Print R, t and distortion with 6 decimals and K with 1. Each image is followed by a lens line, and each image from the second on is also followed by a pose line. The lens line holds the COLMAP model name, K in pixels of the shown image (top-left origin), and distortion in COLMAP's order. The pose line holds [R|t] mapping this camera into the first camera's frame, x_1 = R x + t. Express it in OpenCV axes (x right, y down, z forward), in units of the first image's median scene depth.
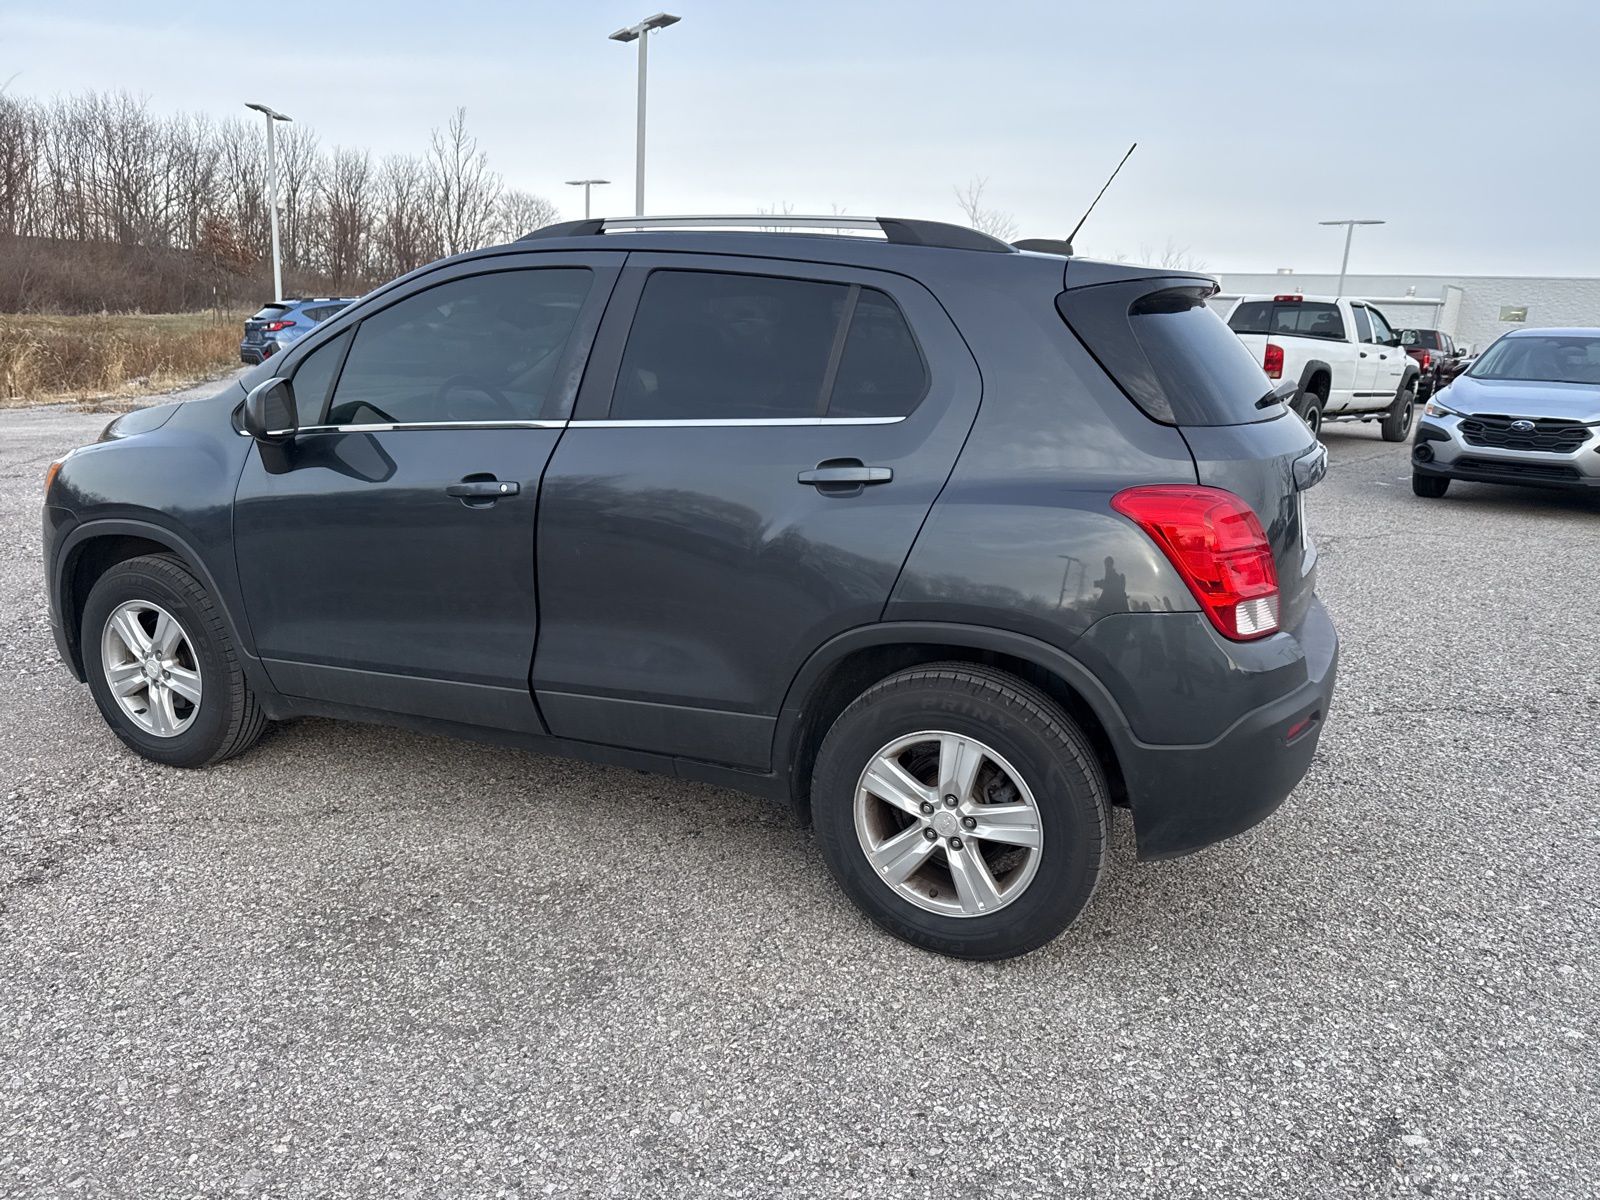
lens RADIAL K [[1120.8, 0, 803.8], [0, 1120.8, 587.0], [0, 0, 1]] dist [0.026643, -0.034409]
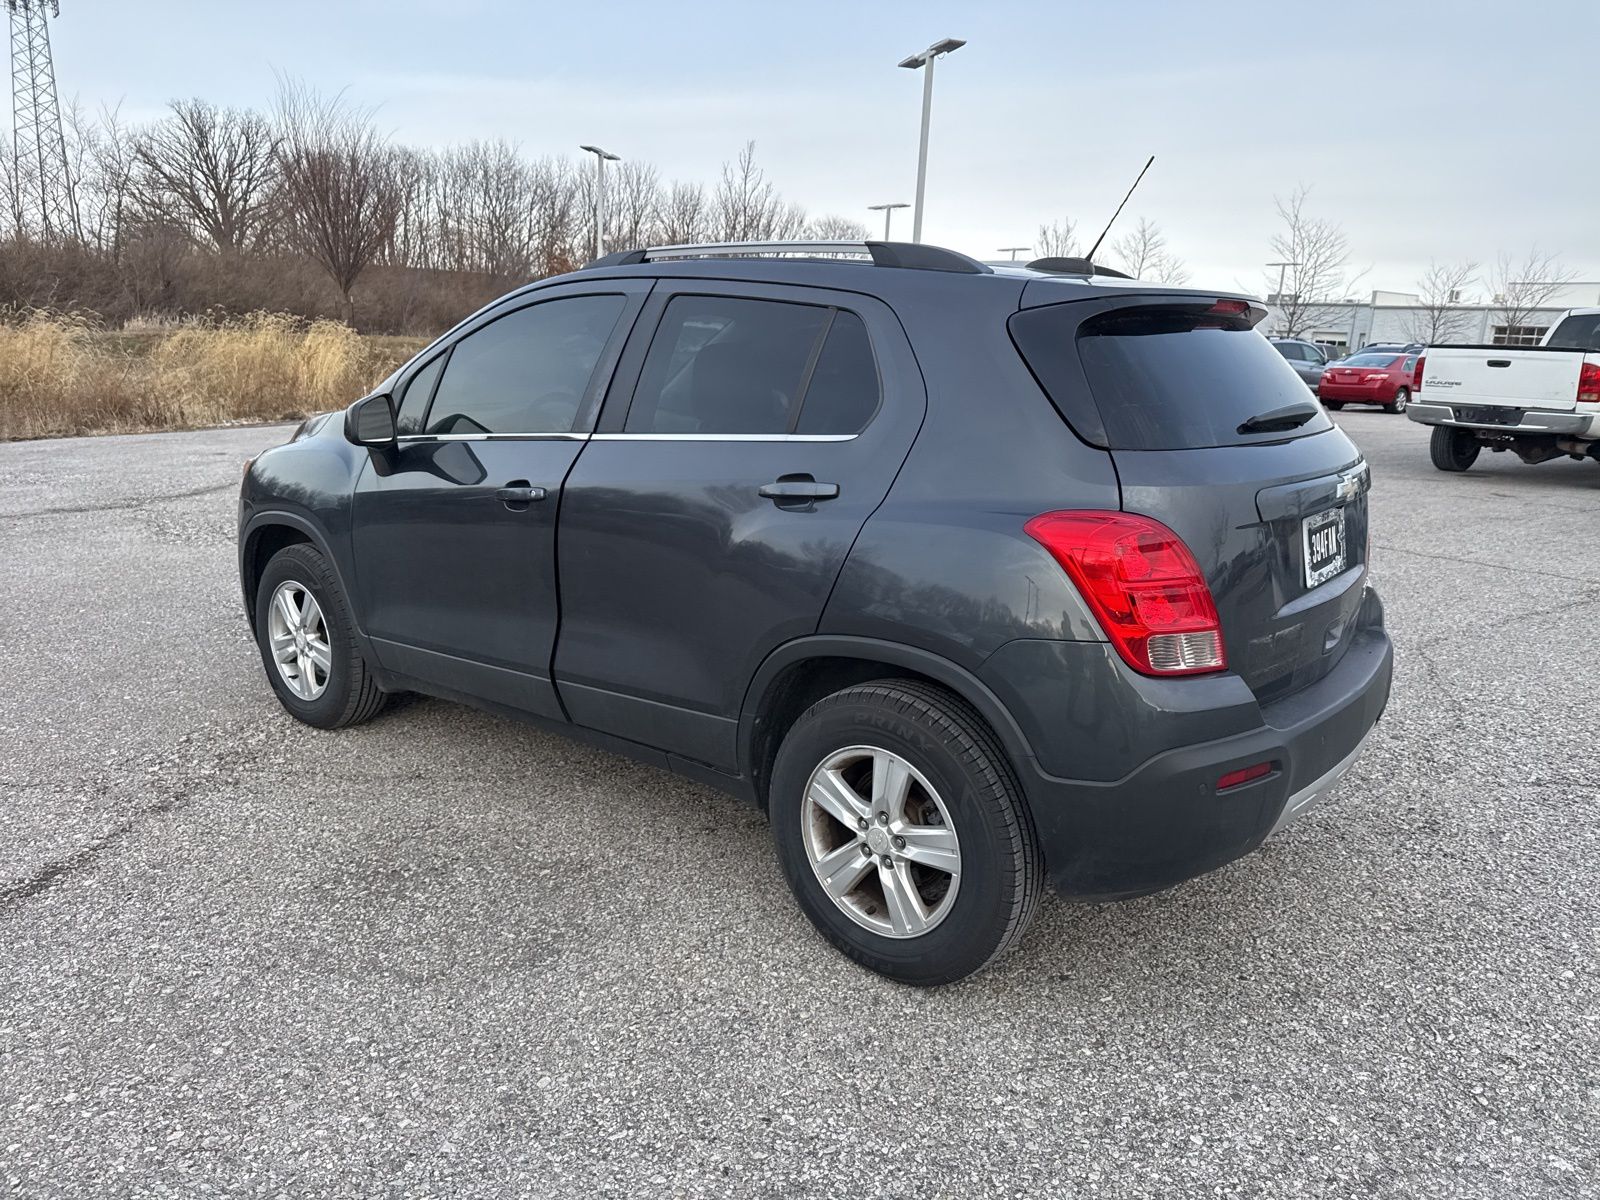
lens RADIAL K [[1131.8, 0, 830.7], [0, 1131.8, 564.8], [0, 0, 1]] dist [0.026443, -0.035794]
pose [[0.965381, 0.046168, -0.256727, 0.335796], [-0.055245, 0.998073, -0.028253, -0.003366], [0.254928, 0.041457, 0.966071, 0.004255]]
